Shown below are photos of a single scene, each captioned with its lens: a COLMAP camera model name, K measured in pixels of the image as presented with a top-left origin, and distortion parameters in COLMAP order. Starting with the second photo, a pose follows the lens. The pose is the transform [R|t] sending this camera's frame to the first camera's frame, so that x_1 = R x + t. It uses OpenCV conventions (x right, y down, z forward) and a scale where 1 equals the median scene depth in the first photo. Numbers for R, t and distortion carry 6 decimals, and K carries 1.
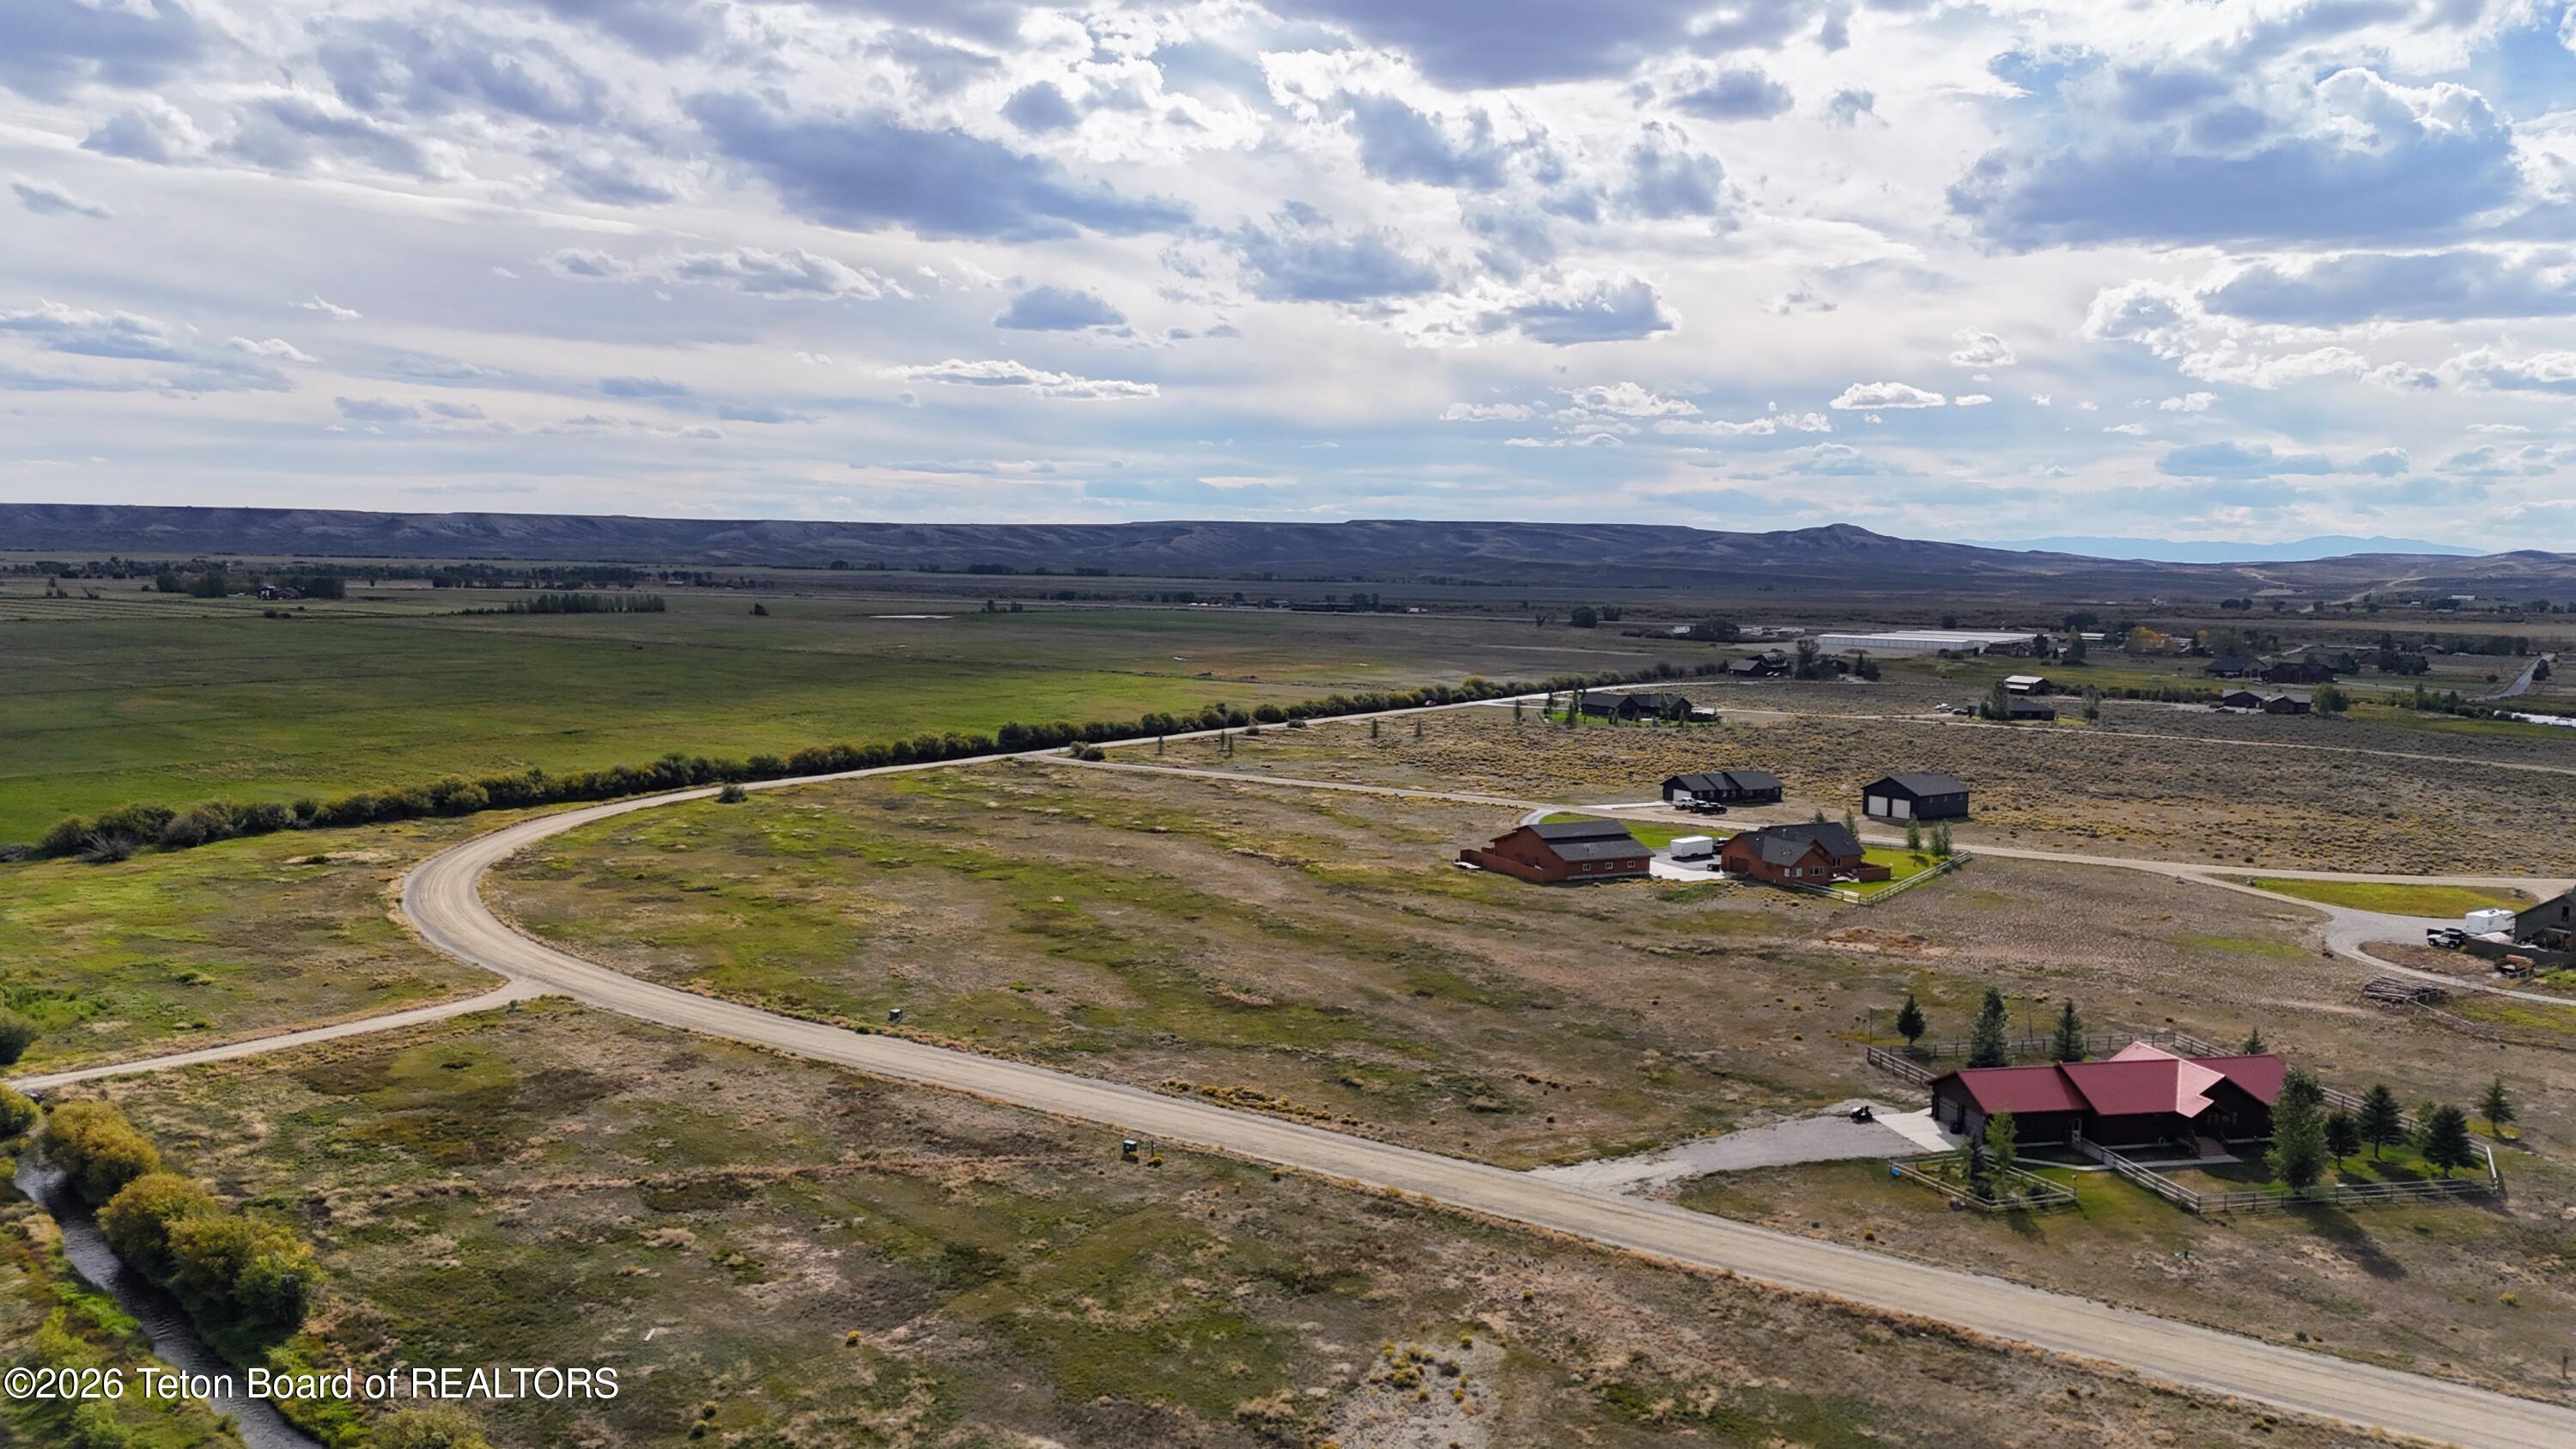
lens RADIAL K [[1896.8, 0, 1298.2], [0, 1896.8, 584.6], [0, 0, 1]] dist [0.068597, -0.058674]
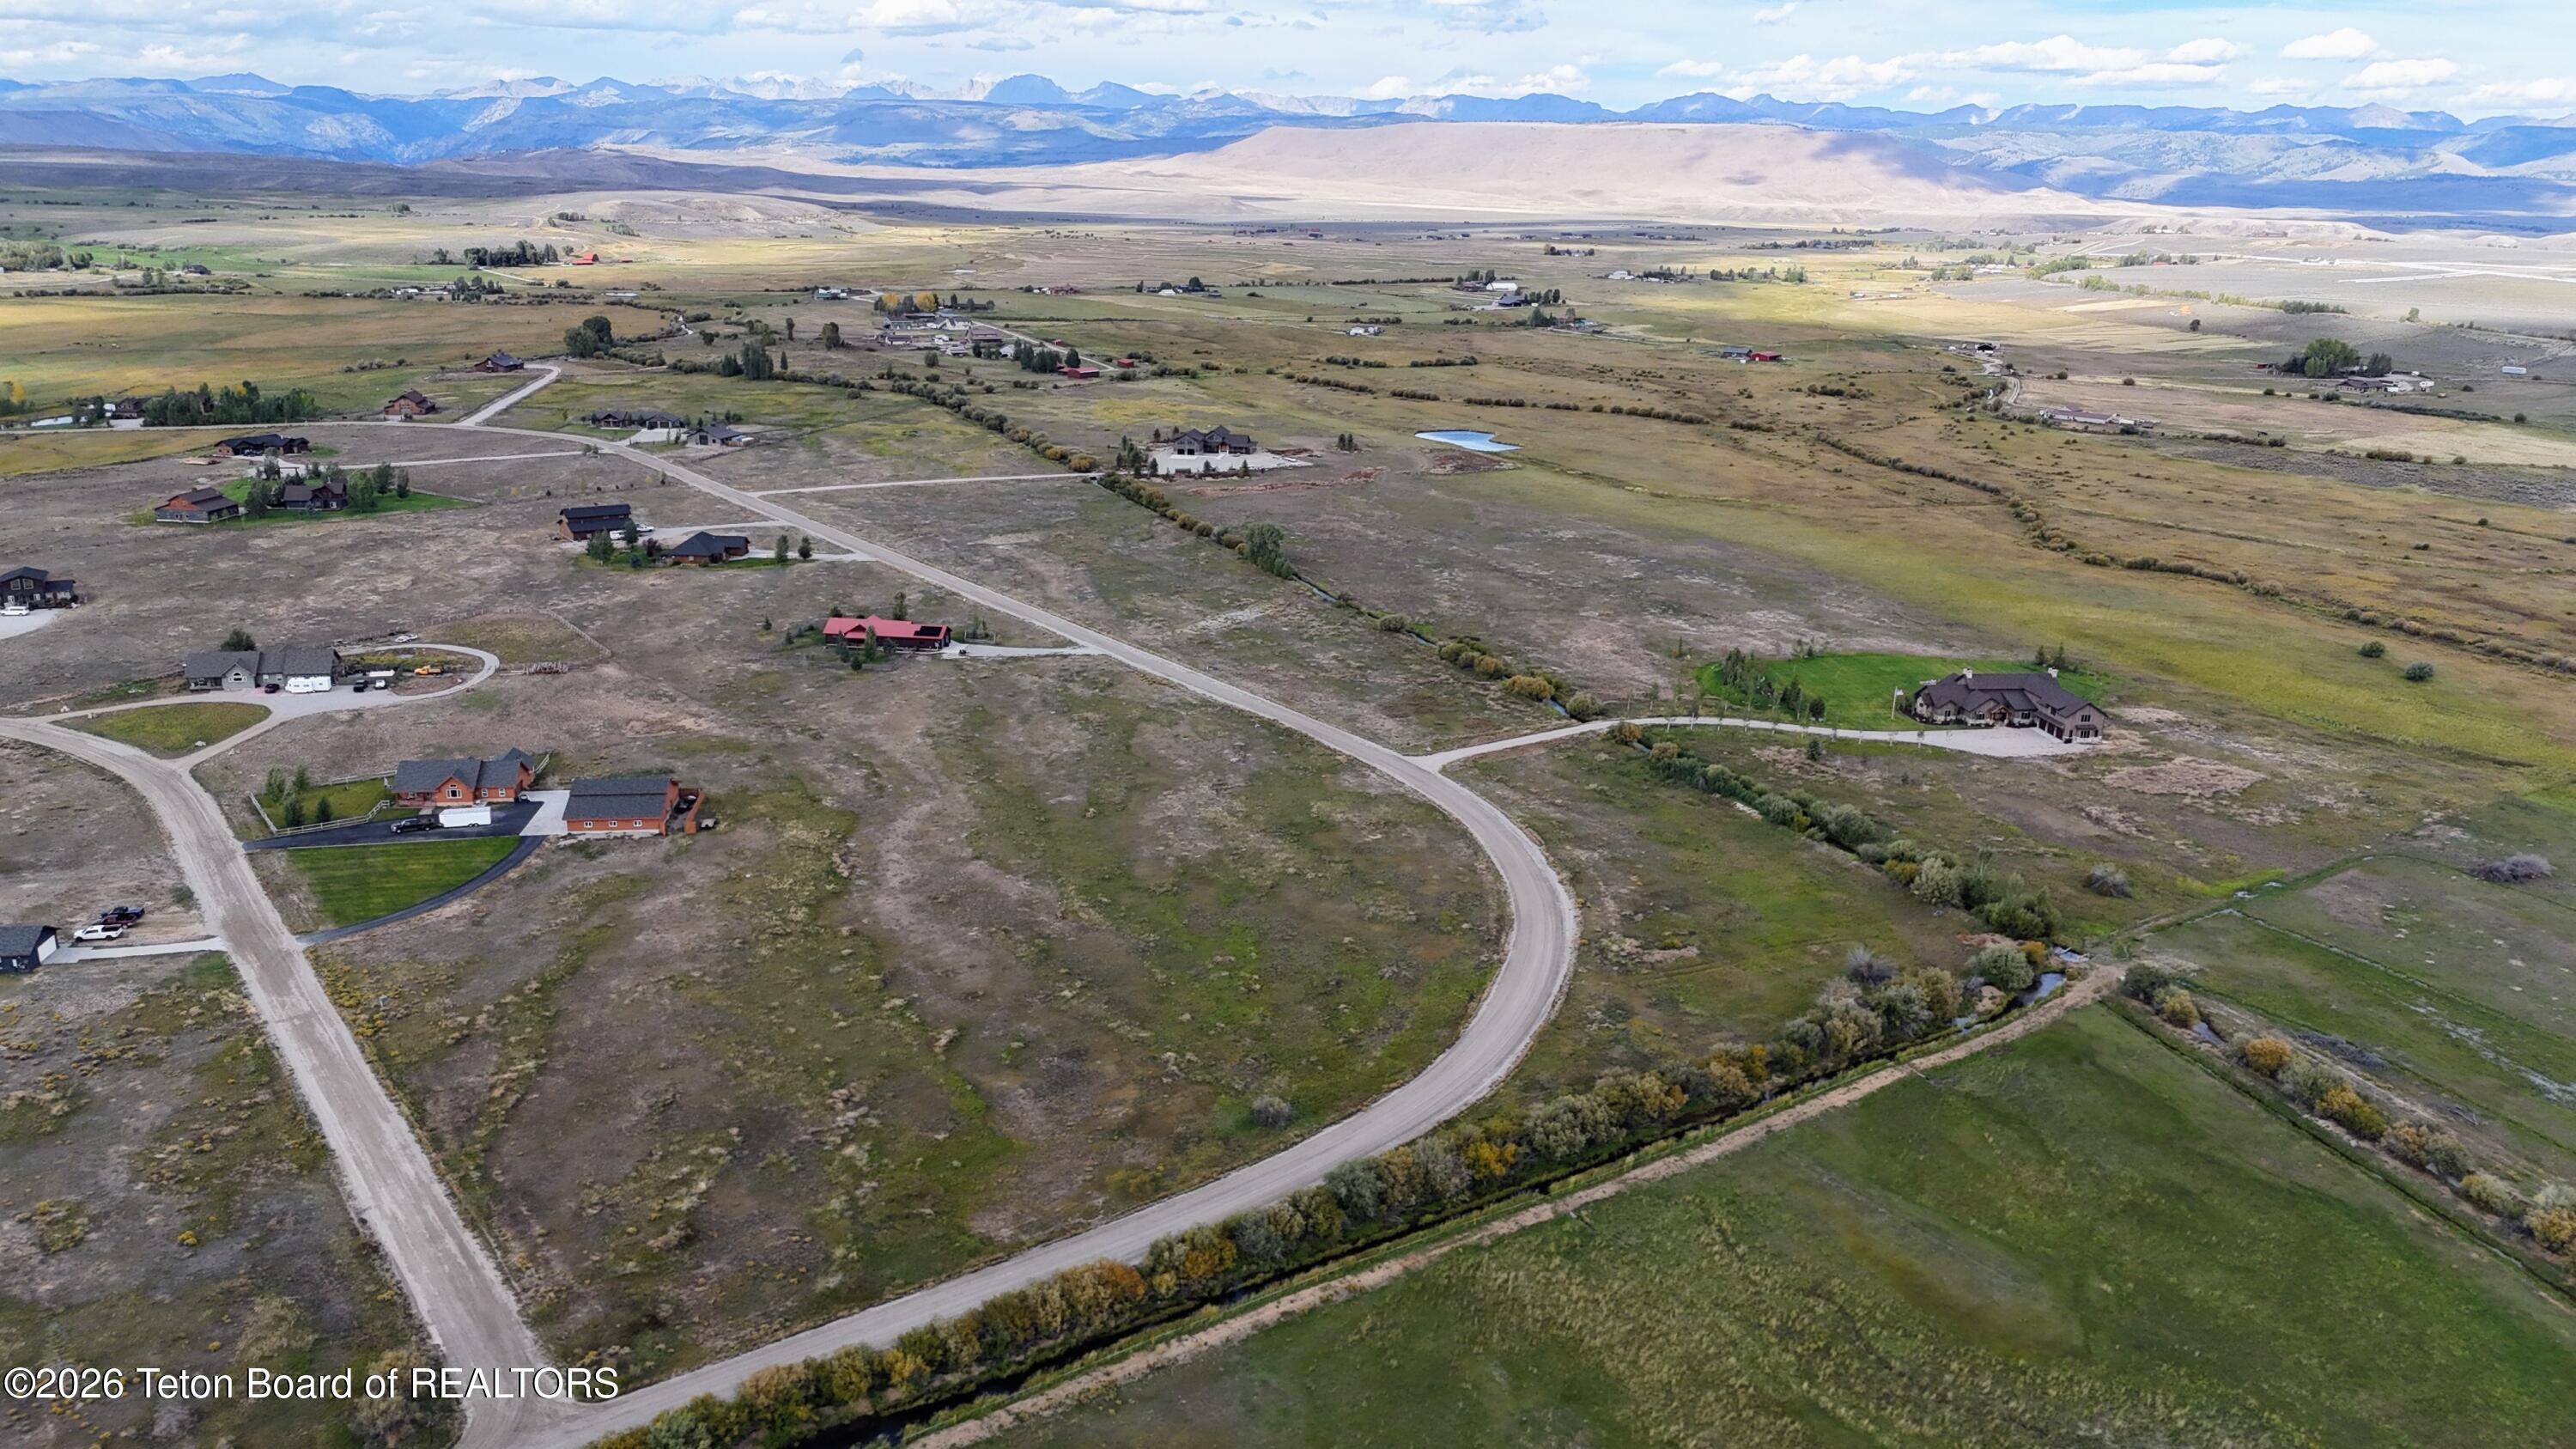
lens RADIAL K [[1885.7, 0, 1293.1], [0, 1885.7, 718.9], [0, 0, 1]] dist [0.080627, -0.090377]
pose [[-0.938784, -0.130493, 0.318834, -0.494643], [-0.032870, 0.955191, 0.294159, -0.216763], [-0.342933, 0.265672, -0.901008, 1.551886]]
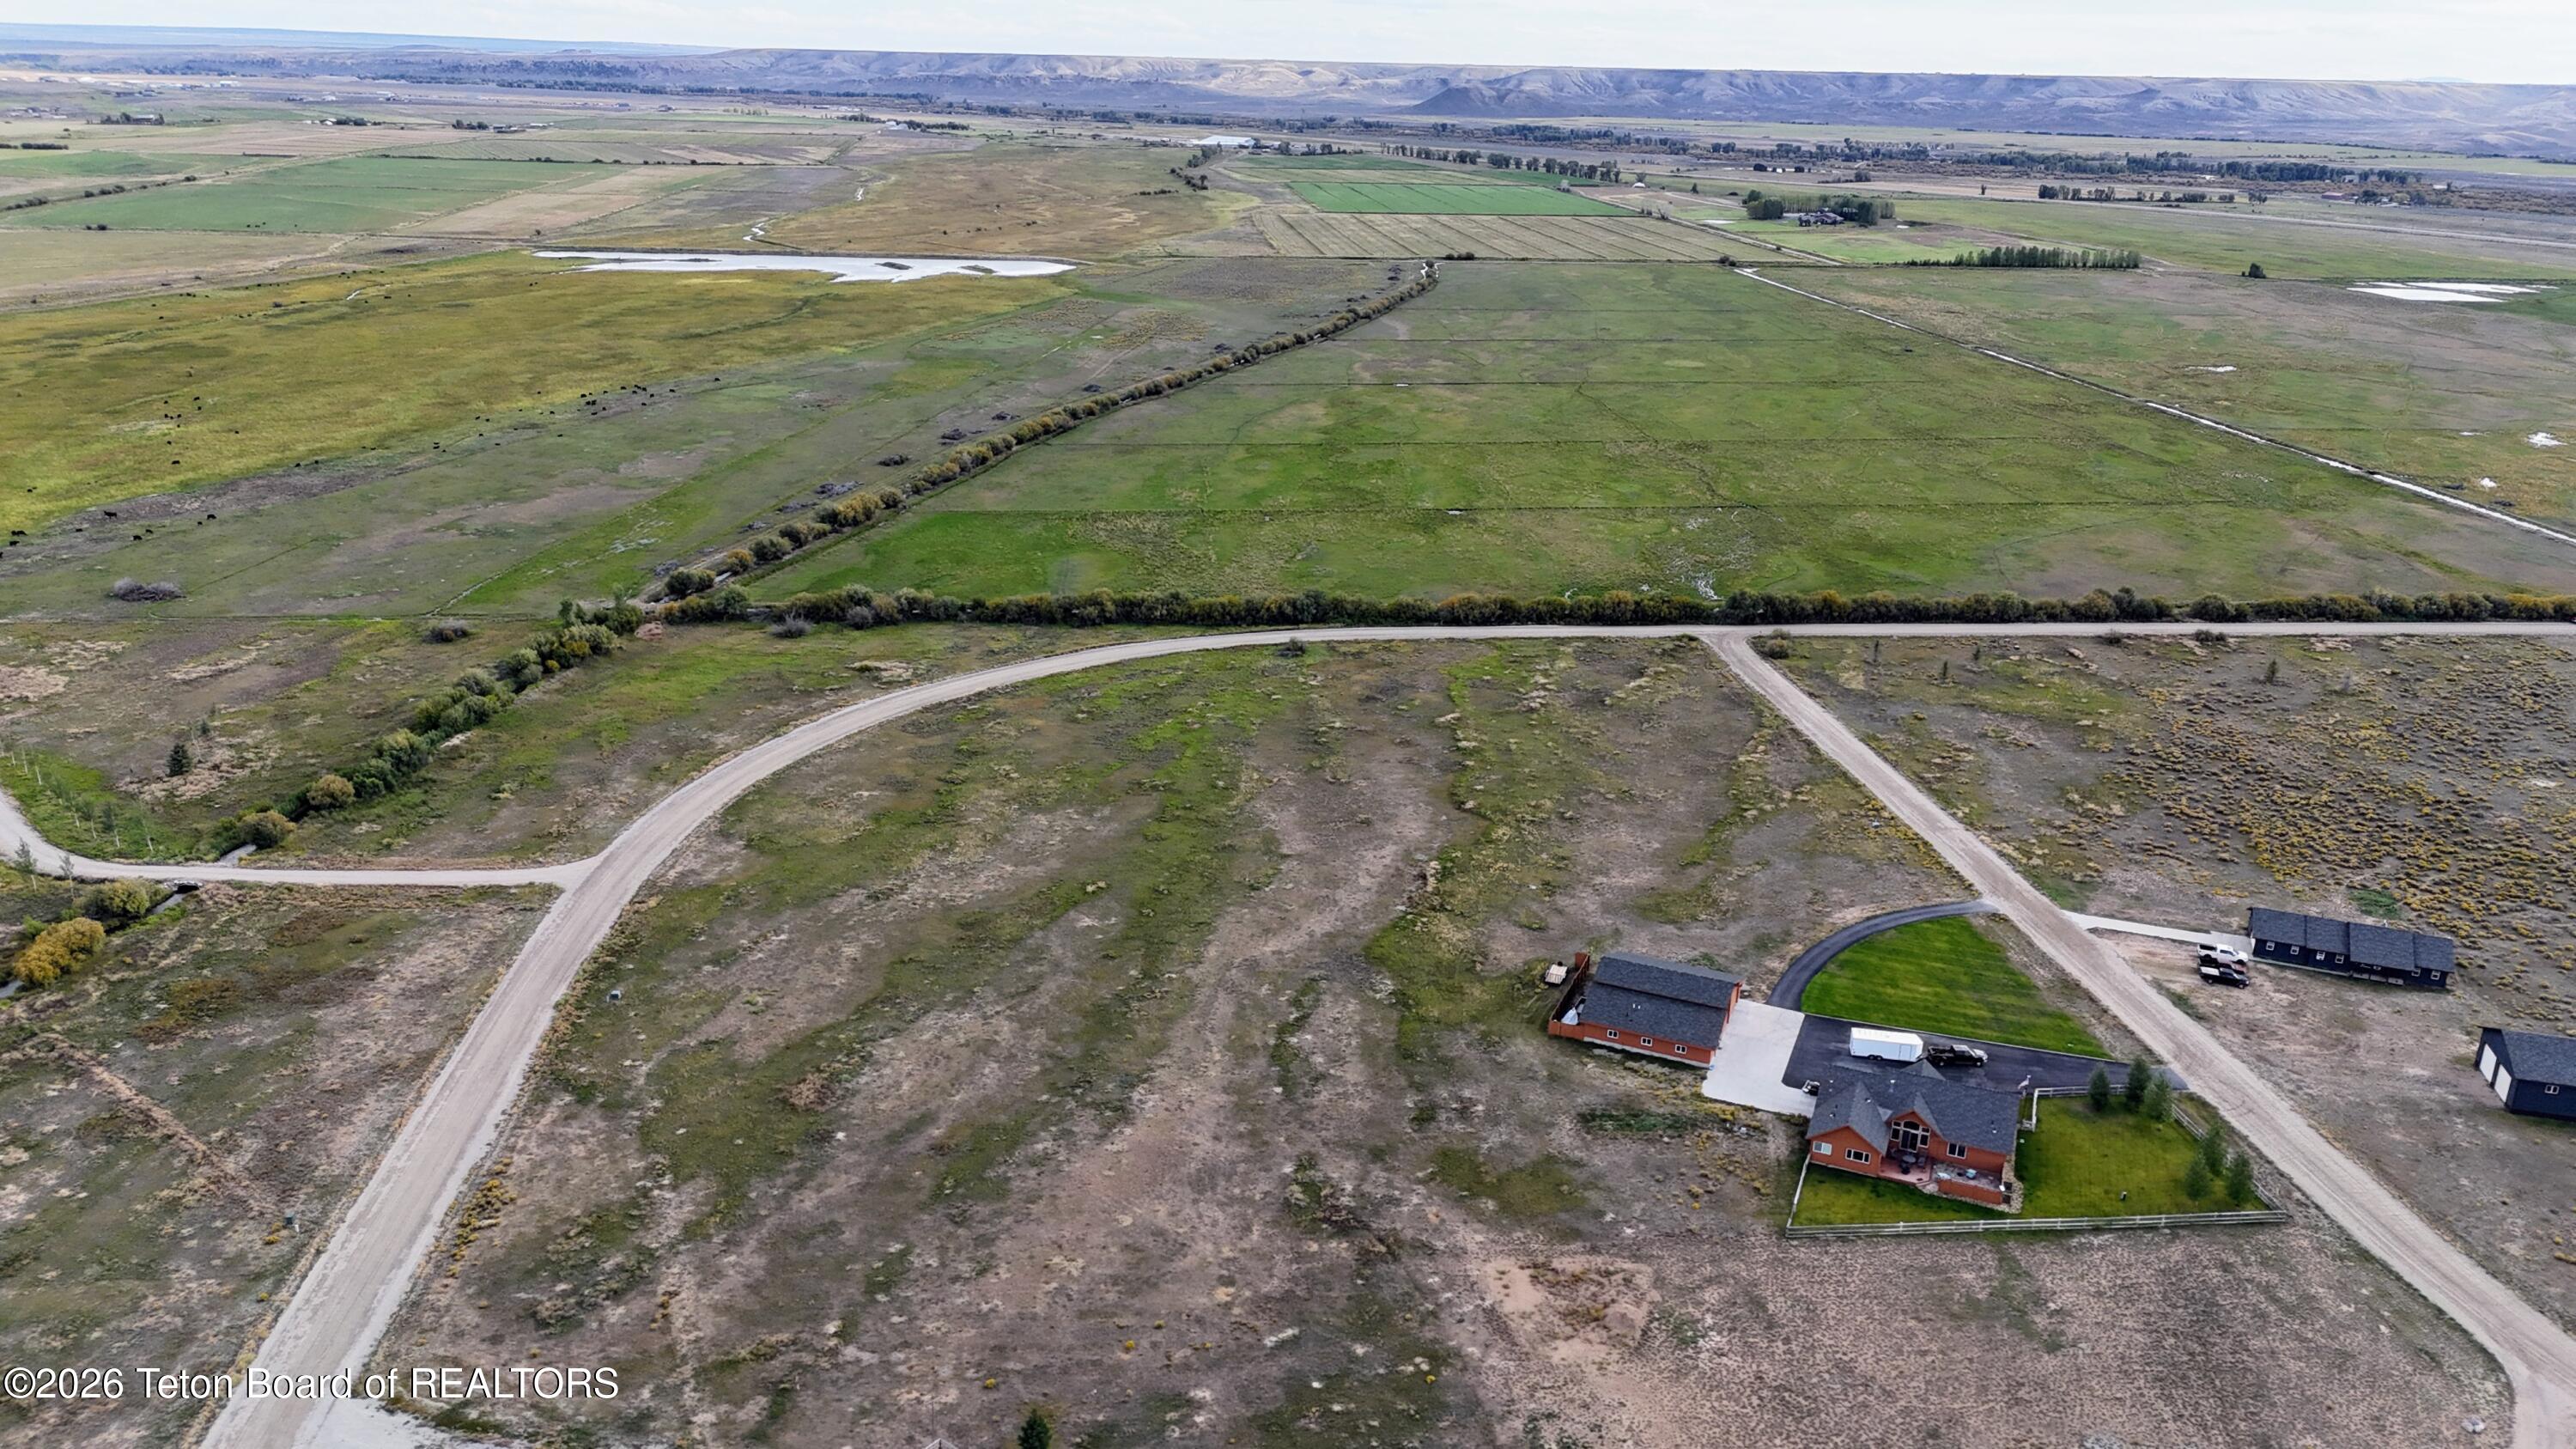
lens RADIAL K [[1885.7, 0, 1293.1], [0, 1885.7, 718.9], [0, 0, 1]] dist [0.080627, -0.090377]
pose [[0.638752, 0.250330, -0.727551, 0.489552], [-0.028508, 0.952644, 0.302750, -0.174683], [0.768884, -0.172641, 0.615640, 0.332015]]
